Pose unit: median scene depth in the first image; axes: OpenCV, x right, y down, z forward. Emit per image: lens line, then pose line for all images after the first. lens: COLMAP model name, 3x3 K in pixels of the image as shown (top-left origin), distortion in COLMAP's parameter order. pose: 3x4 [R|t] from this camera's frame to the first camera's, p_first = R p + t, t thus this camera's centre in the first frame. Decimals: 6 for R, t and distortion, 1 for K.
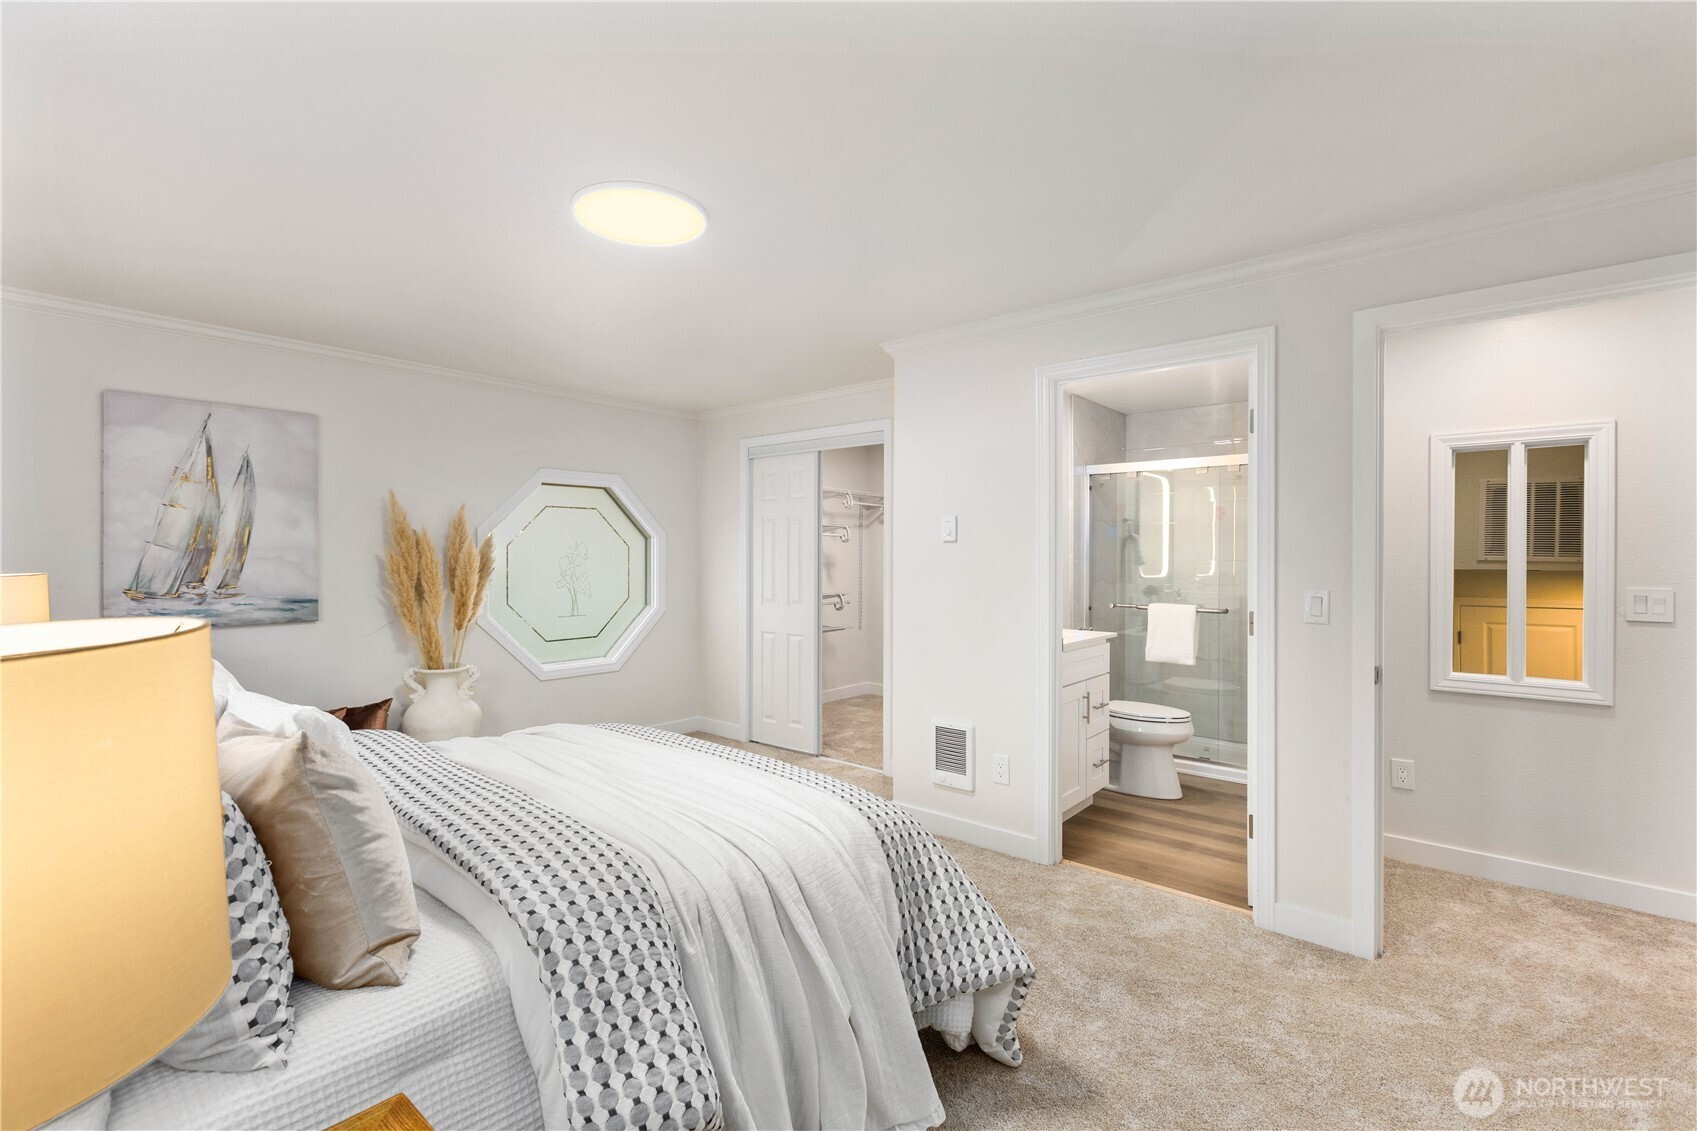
lens RADIAL K [[754.6, 0, 848.5], [0, 754.6, 565.5], [0, 0, 1]] dist [0.000611, -0.000154]
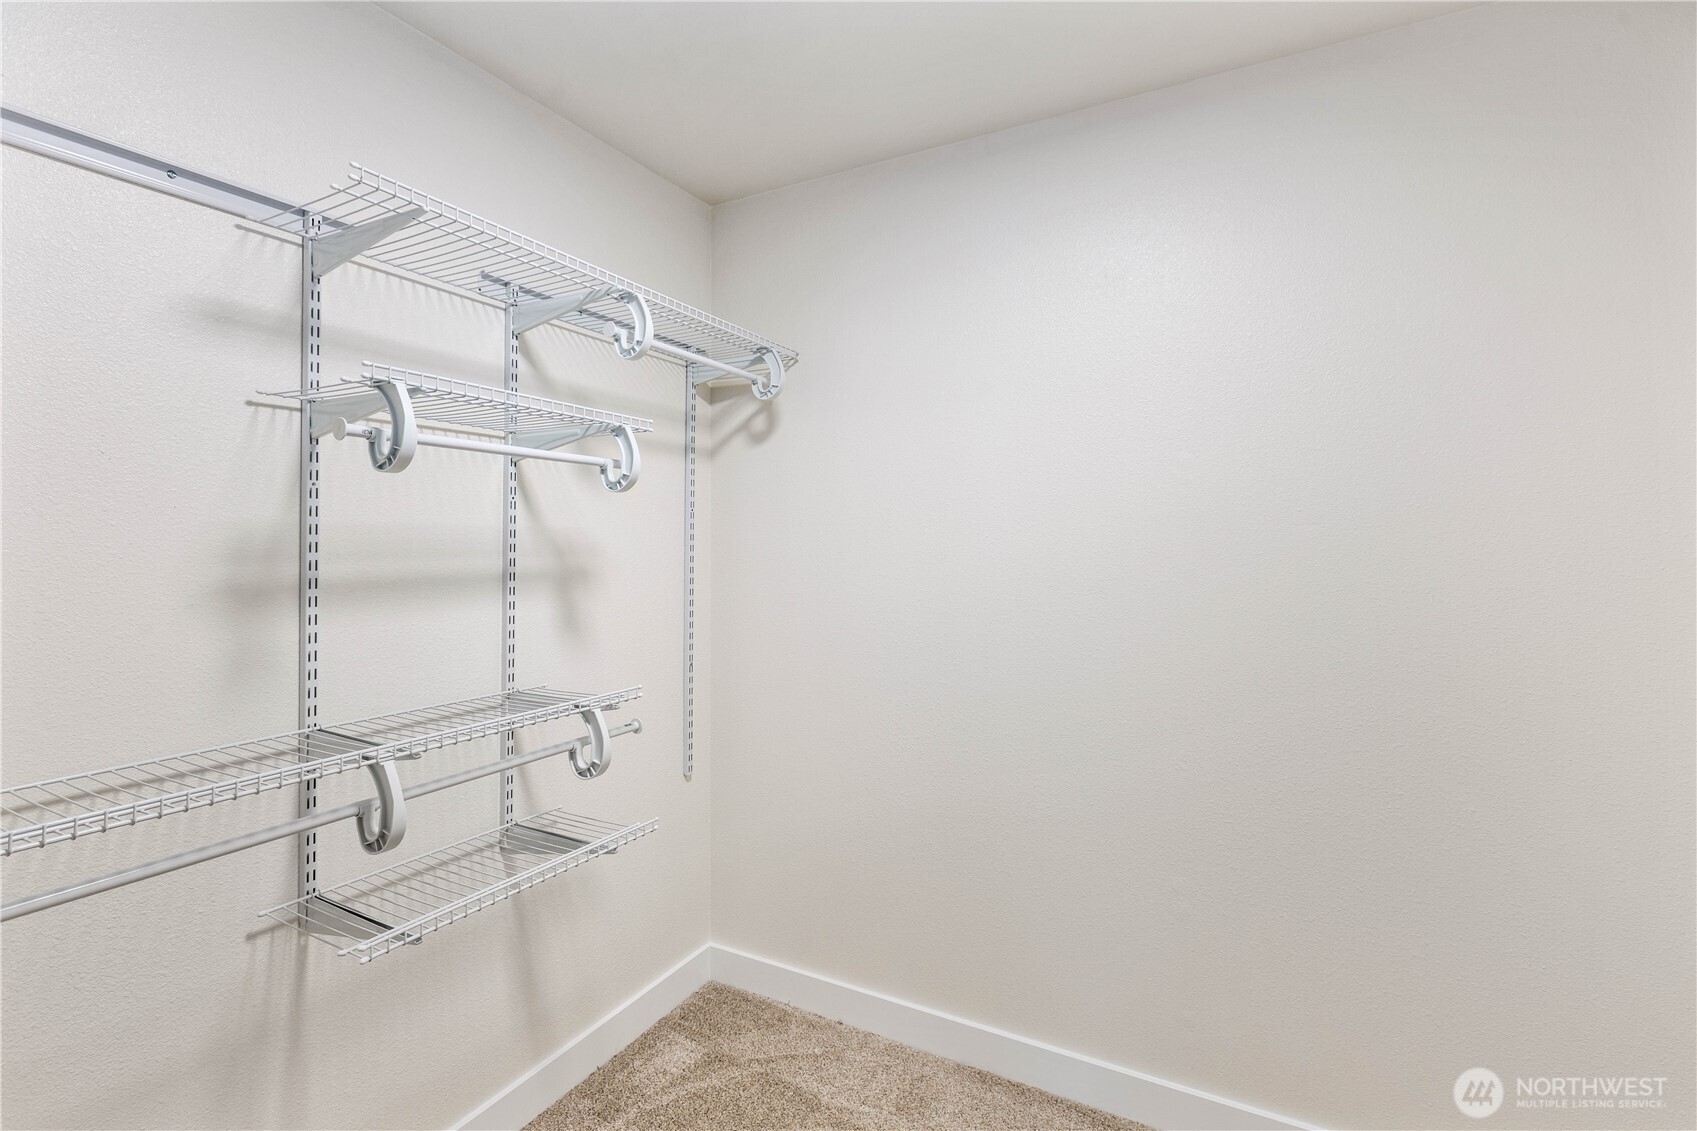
lens RADIAL K [[754.6, 0, 848.5], [0, 754.6, 565.5], [0, 0, 1]] dist [0.000611, -0.000154]
pose [[0.978122, -0.000322, 0.208033, 0.014906], [-0.000135, 0.999998, 0.002183, -0.004804], [-0.208033, -0.002164, 0.978119, 0.645916]]
